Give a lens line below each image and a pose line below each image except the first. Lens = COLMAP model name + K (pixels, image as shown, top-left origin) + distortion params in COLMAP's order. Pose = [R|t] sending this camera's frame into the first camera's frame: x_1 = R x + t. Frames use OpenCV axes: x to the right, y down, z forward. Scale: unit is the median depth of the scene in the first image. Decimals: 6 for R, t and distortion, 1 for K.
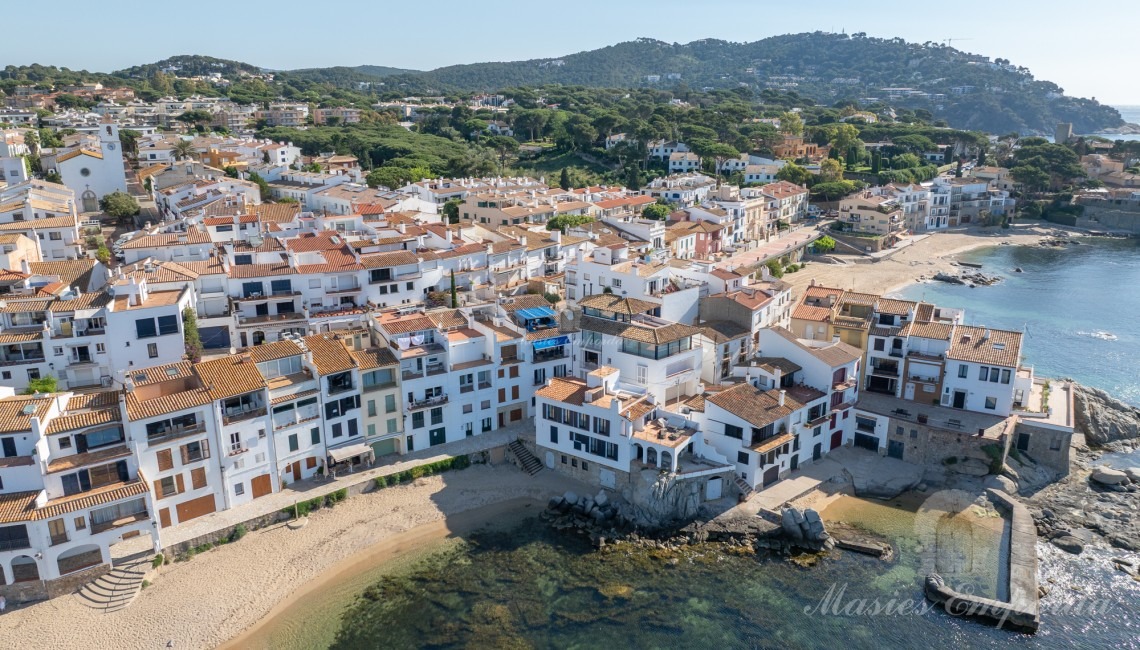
lens RADIAL K [[894.6, 0, 597.4], [0, 894.6, 327.8], [0, 0, 1]] dist [-0.005816, 0.005917]
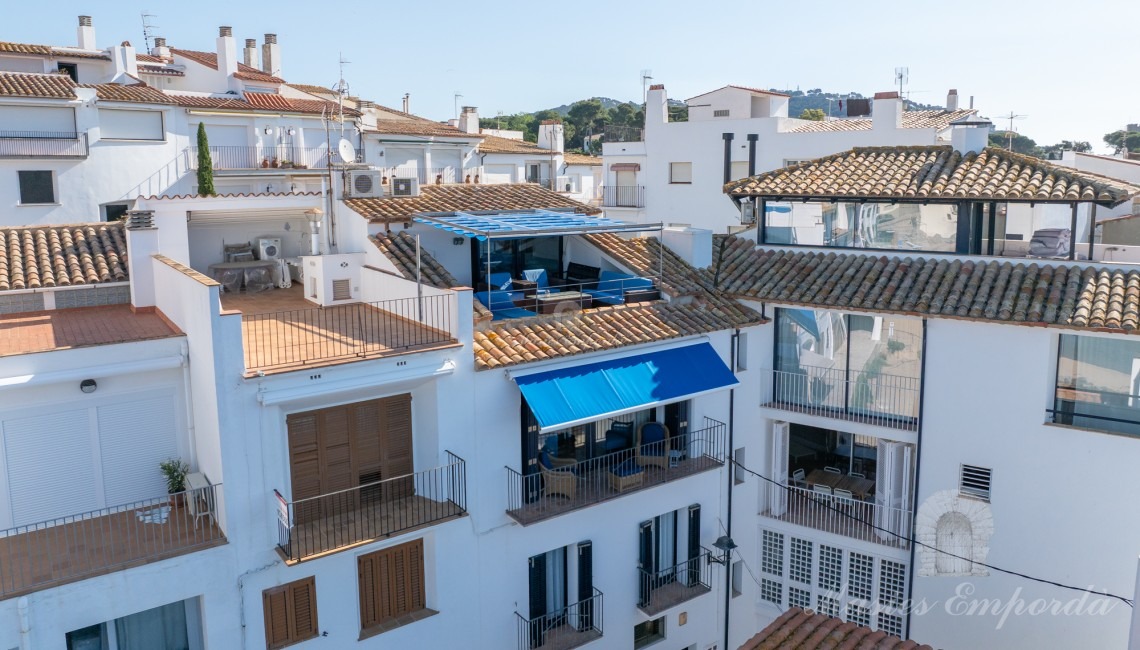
lens RADIAL K [[783.9, 0, 570.0], [0, 783.9, 325.0], [0, 0, 1]] dist [-0.000575, 0.001432]
pose [[0.999363, -0.013611, 0.032990, -0.066040], [0.016414, 0.996138, -0.086252, 0.017838], [-0.031688, 0.086739, 0.995727, 0.843690]]
